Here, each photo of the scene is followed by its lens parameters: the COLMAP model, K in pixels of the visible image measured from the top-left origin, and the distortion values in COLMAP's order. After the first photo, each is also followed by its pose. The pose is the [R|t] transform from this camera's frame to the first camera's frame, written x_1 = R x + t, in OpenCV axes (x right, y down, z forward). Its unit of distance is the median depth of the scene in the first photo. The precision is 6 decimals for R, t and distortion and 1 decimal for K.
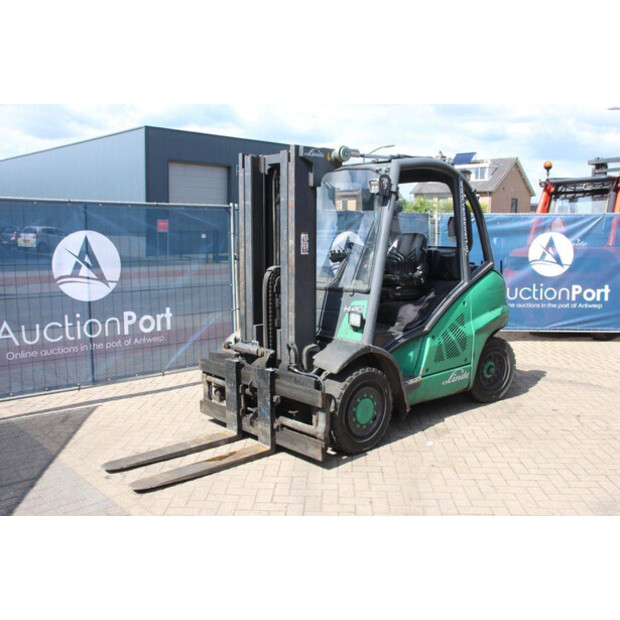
lens RADIAL K [[598.7, 0, 314.7], [0, 598.7, 308.4], [0, 0, 1]] dist [-0.068802, 0.000000]
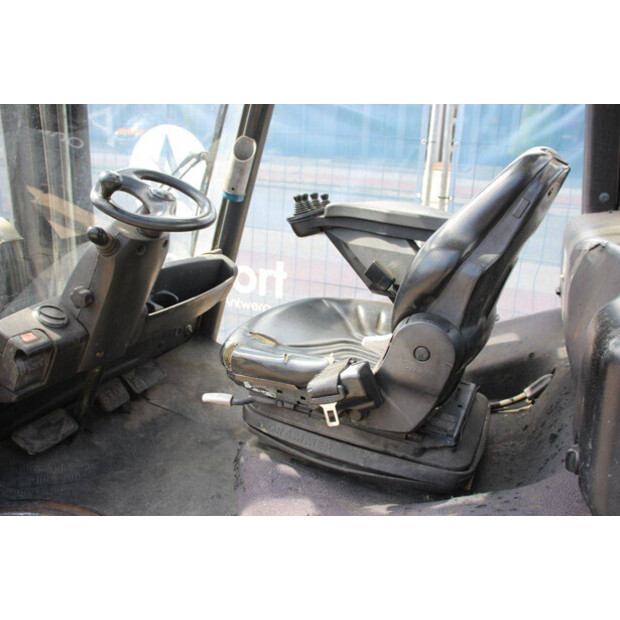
lens RADIAL K [[552.9, 0, 313.2], [0, 552.9, 314.2], [0, 0, 1]] dist [-0.105735, -0.000233]
pose [[0.420624, 0.301399, -0.855707, 0.312041], [-0.155030, 0.953209, 0.259536, -0.120931], [0.893891, 0.023493, 0.447668, 0.948577]]
